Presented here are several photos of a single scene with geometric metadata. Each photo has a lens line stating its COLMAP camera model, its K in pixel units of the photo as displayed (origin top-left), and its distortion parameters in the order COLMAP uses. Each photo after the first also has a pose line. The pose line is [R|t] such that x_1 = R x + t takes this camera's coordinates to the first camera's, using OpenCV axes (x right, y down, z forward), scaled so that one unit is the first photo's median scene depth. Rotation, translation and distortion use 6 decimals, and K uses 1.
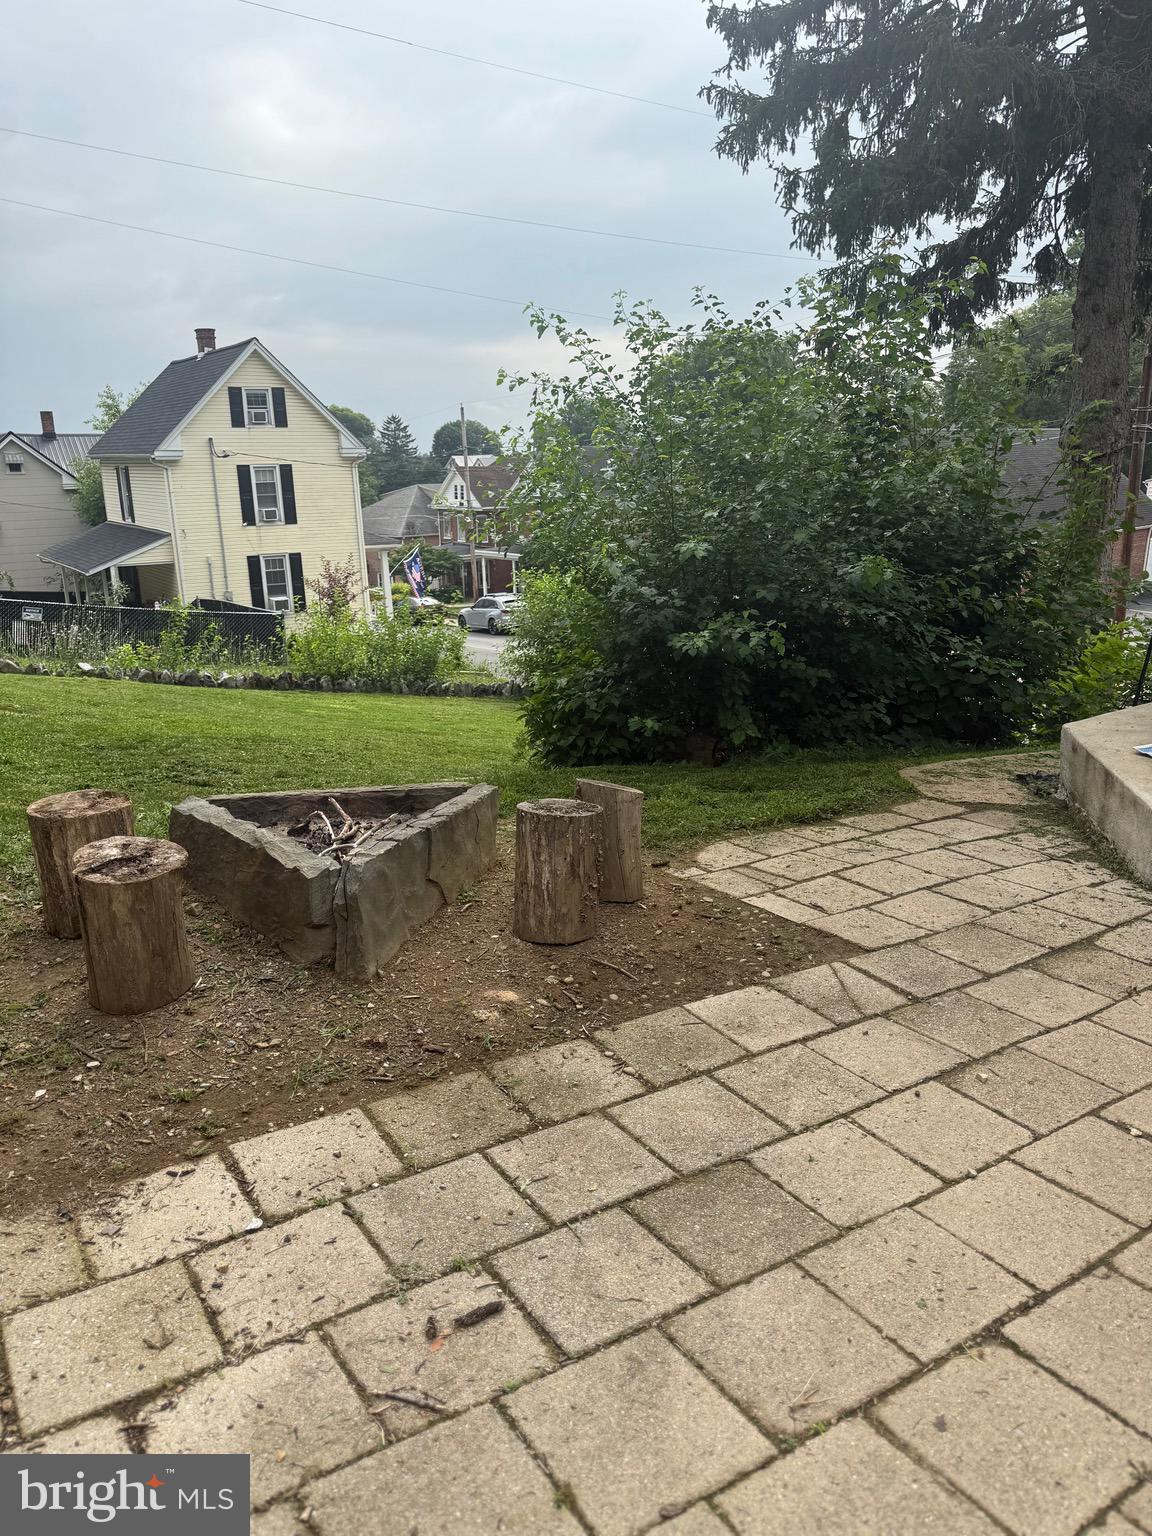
lens RADIAL K [[1075.7, 0, 576.0], [0, 1075.7, 768.0], [0, 0, 1]] dist [0.093303, -0.141796]
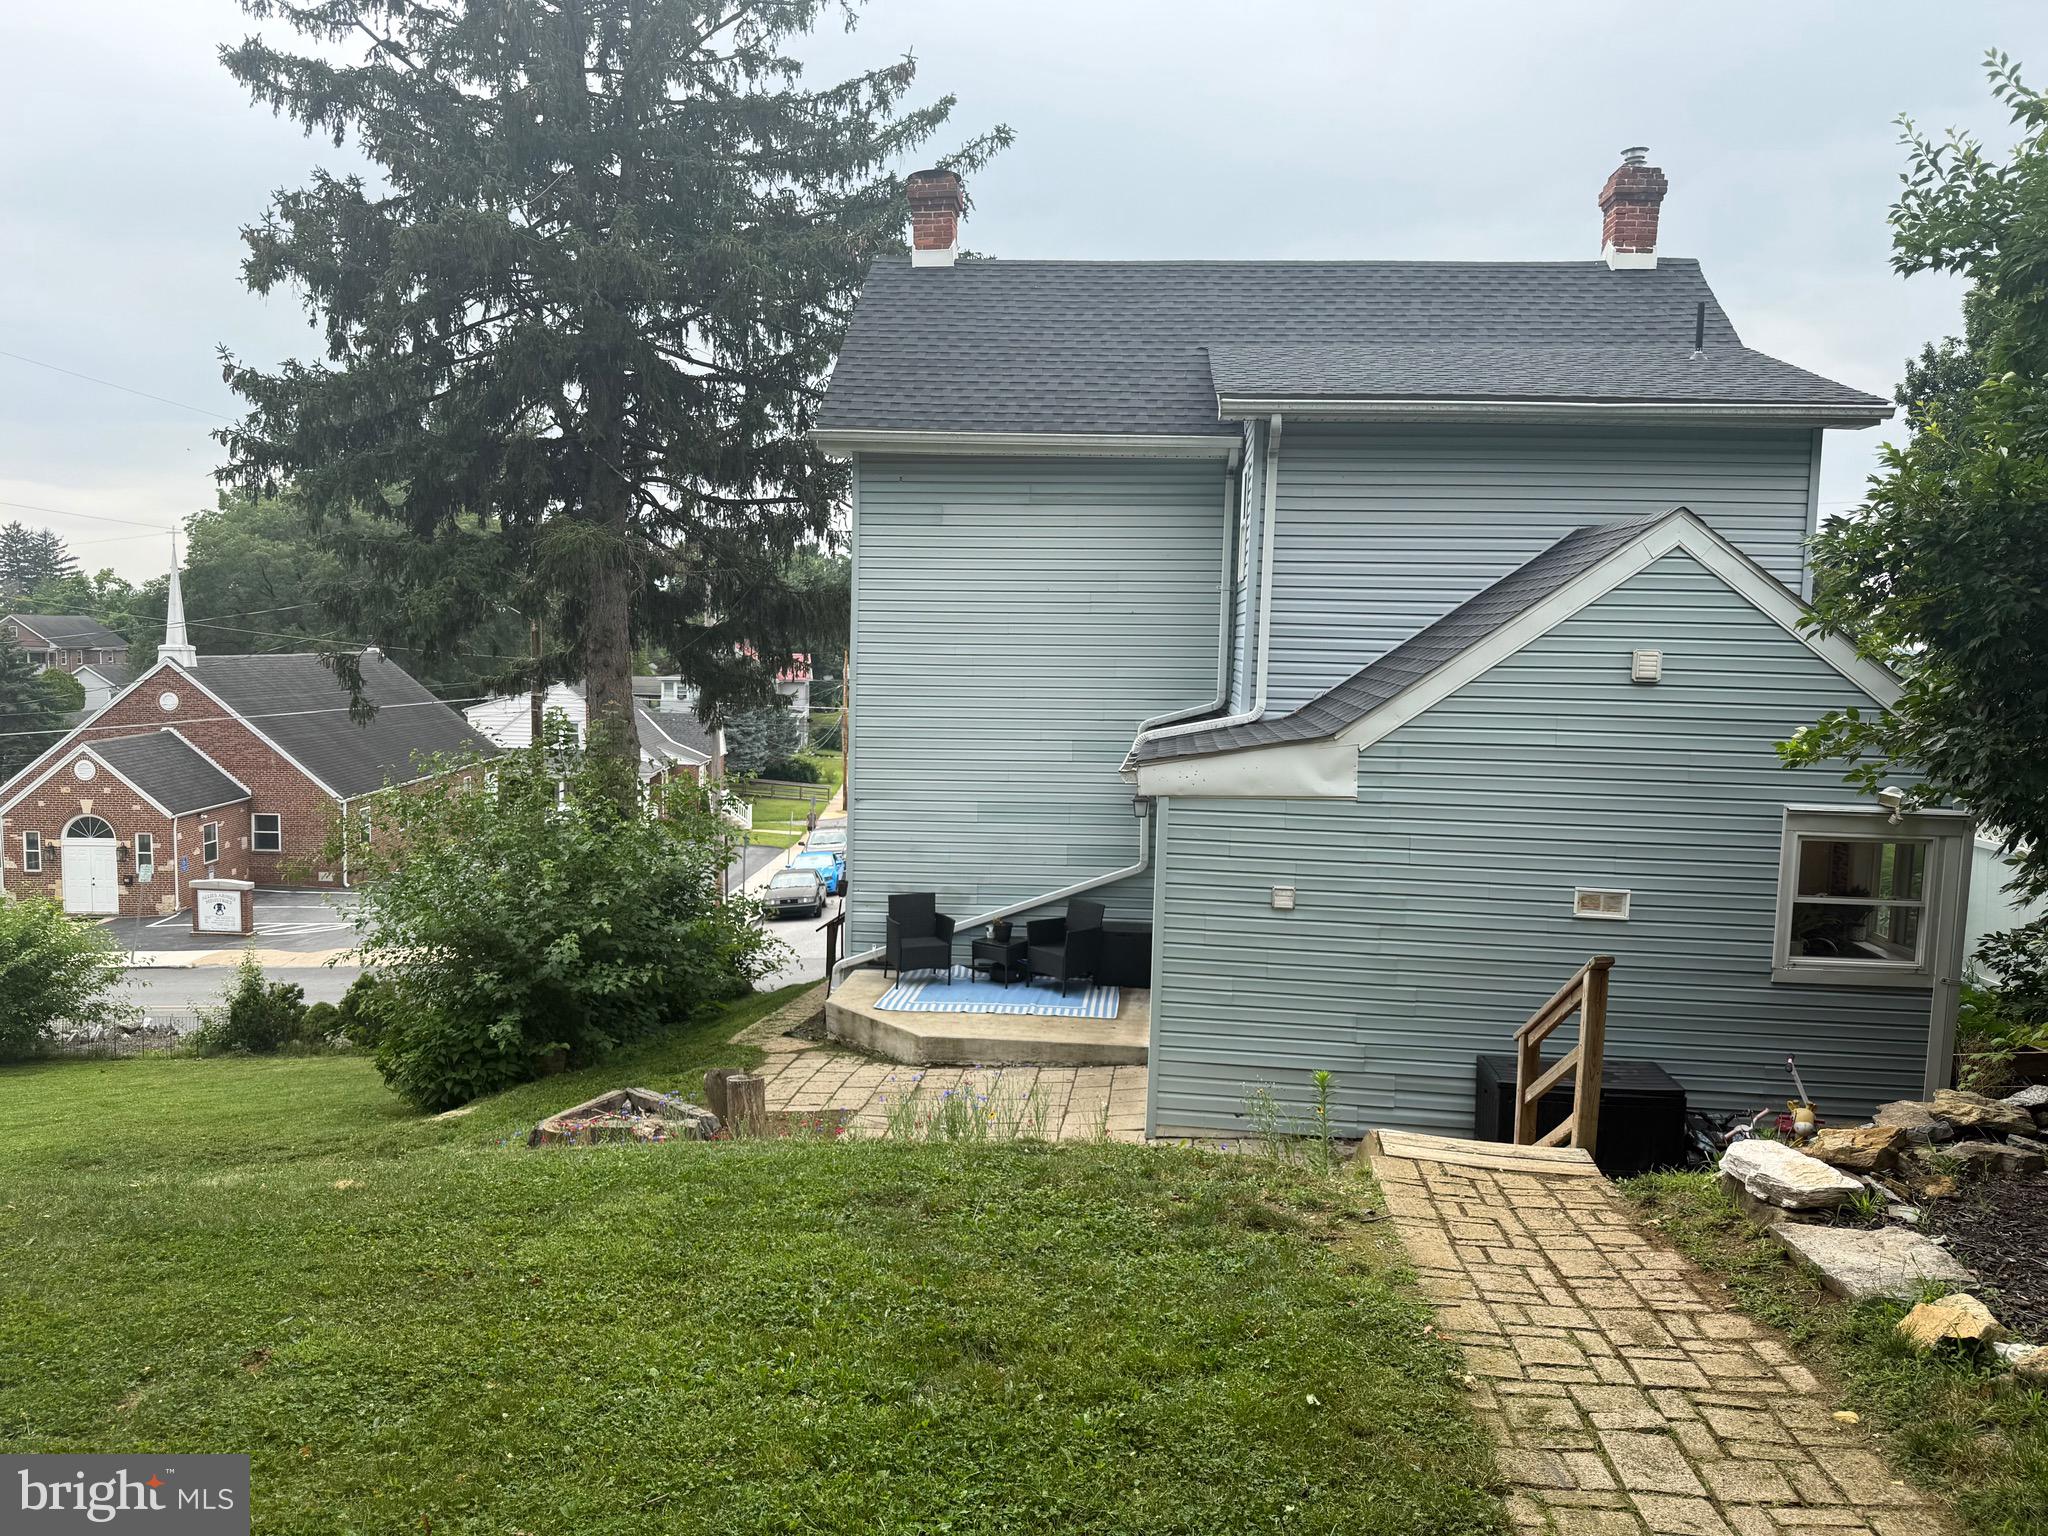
lens RADIAL K [[1434.2, 0, 1024.0], [0, 1434.2, 768.0], [0, 0, 1]] dist [0.093303, -0.141796]
pose [[0.630830, -0.039444, 0.774918, -1.393162], [0.182721, 0.978172, -0.098956, -0.136213], [-0.754100, 0.204018, 0.624268, -1.021221]]
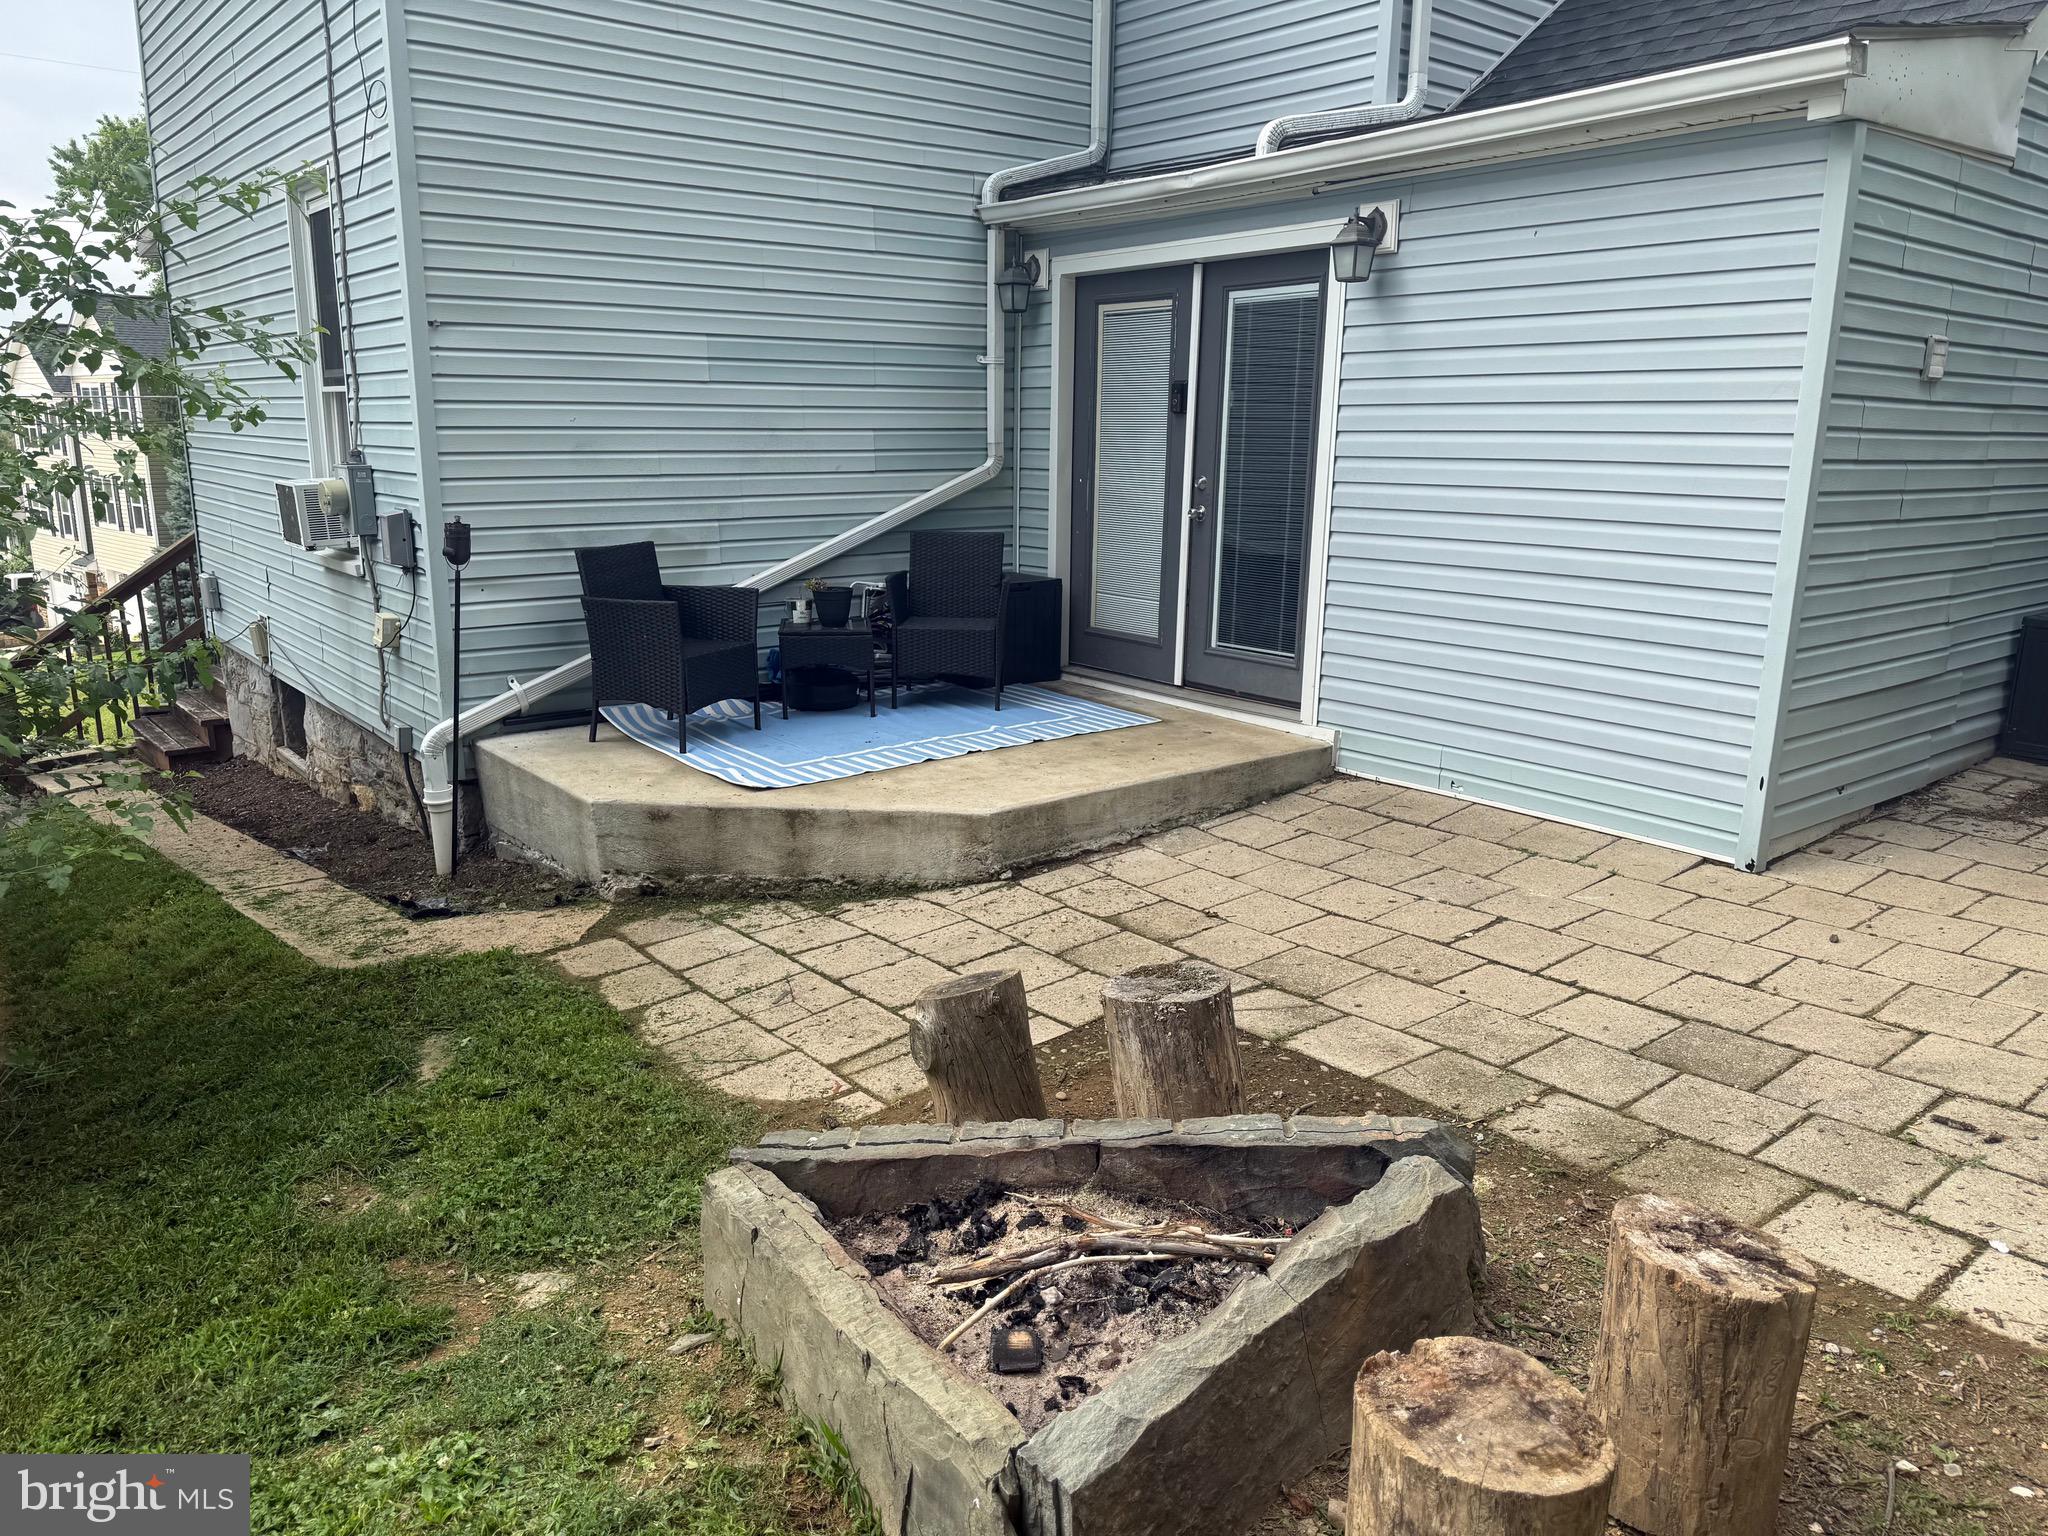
lens RADIAL K [[1417.6, 0, 1016.3], [0, 1417.6, 793.9], [0, 0, 1]] dist [0.104569, -0.134367]
pose [[-0.090279, -0.233693, 0.968110, -0.611952], [0.264617, 0.931510, 0.249535, -0.235190], [-0.960118, 0.278707, -0.022257, 0.777888]]
